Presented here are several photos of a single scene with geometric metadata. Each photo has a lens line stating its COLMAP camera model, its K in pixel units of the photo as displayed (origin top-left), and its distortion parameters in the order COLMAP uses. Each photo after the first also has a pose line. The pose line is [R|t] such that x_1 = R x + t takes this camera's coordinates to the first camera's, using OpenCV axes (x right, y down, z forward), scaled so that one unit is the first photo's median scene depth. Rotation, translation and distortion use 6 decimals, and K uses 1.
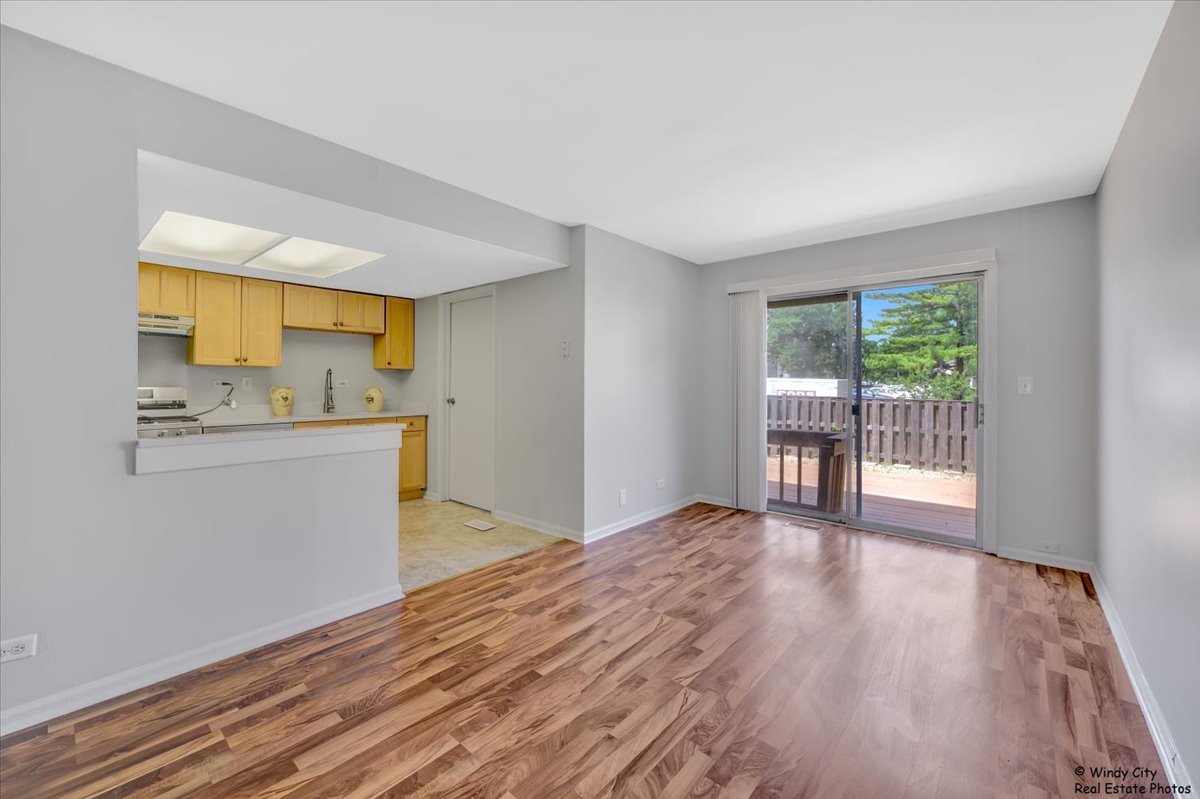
lens RADIAL K [[487.0, 0, 602.0], [0, 487.0, 382.4], [0, 0, 1]] dist [0.000647, 0.000100]
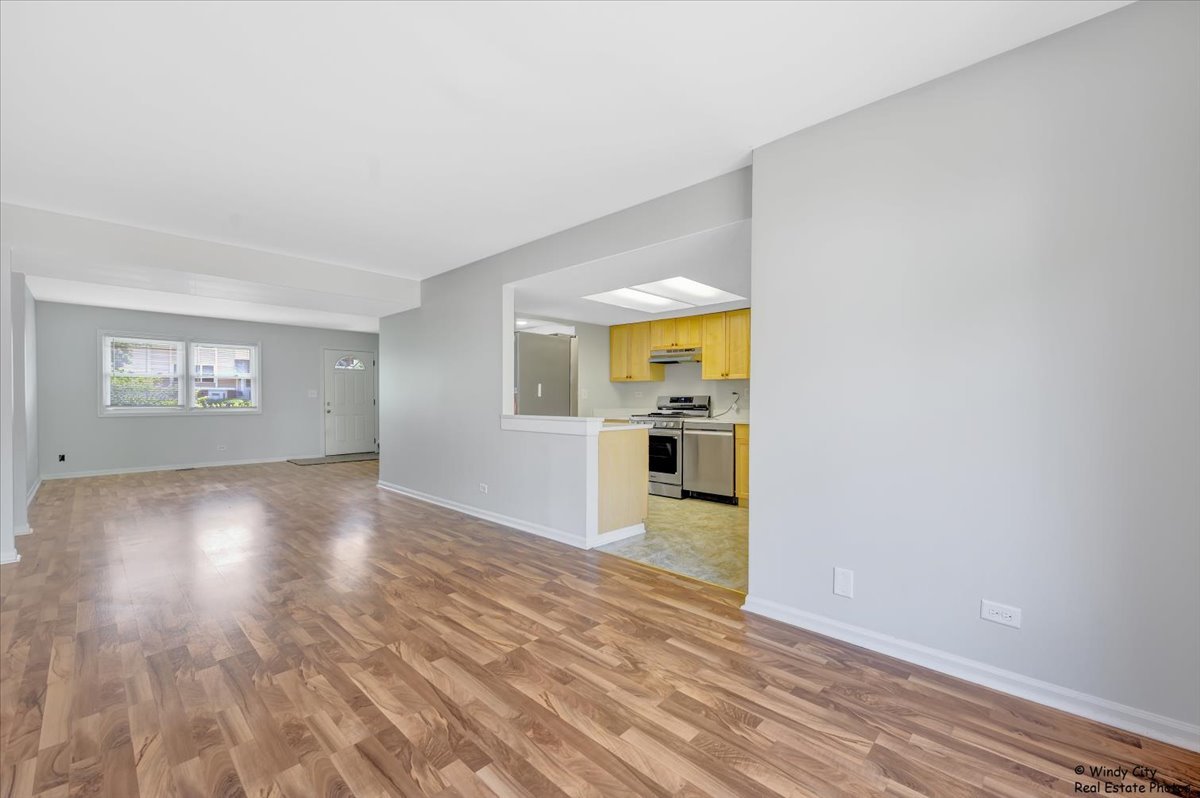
lens RADIAL K [[484.4, 0, 600.0], [0, 484.4, 399.0], [0, 0, 1]] dist [-0.001399, -0.000103]
pose [[-0.047531, -0.005933, -0.998852, 0.808850], [0.000380, 0.999982, -0.005957, 0.036949], [0.998870, -0.000663, -0.047528, 0.984365]]
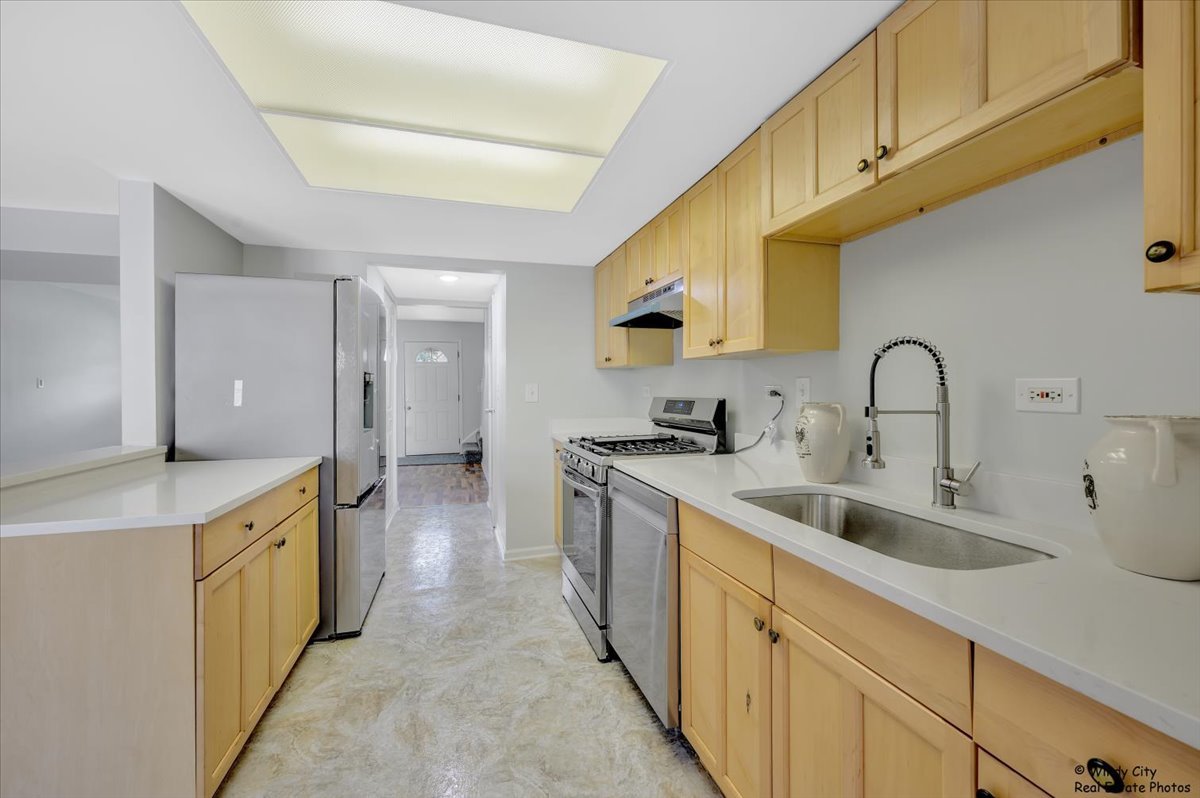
lens RADIAL K [[476.5, 0, 599.6], [0, 476.5, 390.0], [0, 0, 1]] dist [-0.000905, -0.000071]
pose [[-0.532875, 0.001319, -0.846193, -0.394111], [0.005303, 0.999984, -0.001781, -0.000473], [0.846177, -0.005436, -0.532874, 1.566688]]
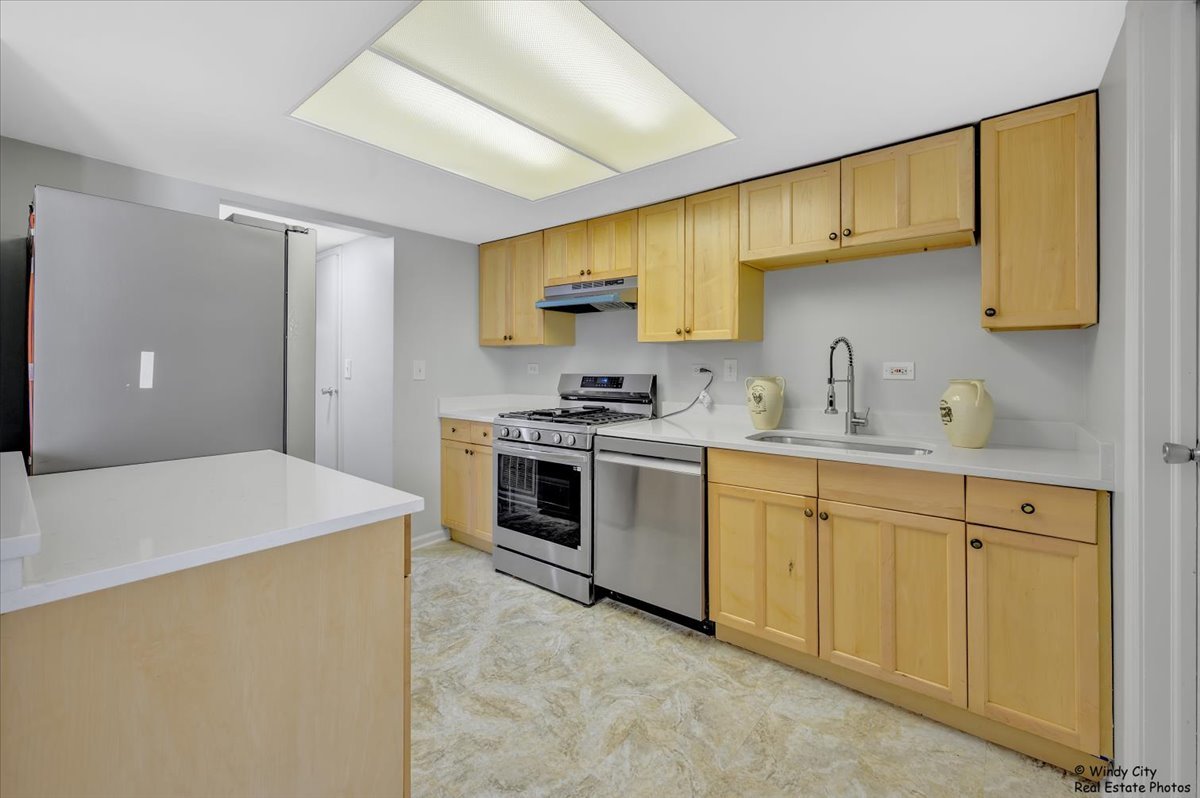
lens RADIAL K [[487.8, 0, 606.3], [0, 487.8, 363.6], [0, 0, 1]] dist [-0.000049, -0.000040]
pose [[0.036706, -0.008608, -0.999289, -0.169646], [0.002629, 0.999960, -0.008517, -0.001062], [0.999323, -0.002315, 0.036727, 1.196433]]
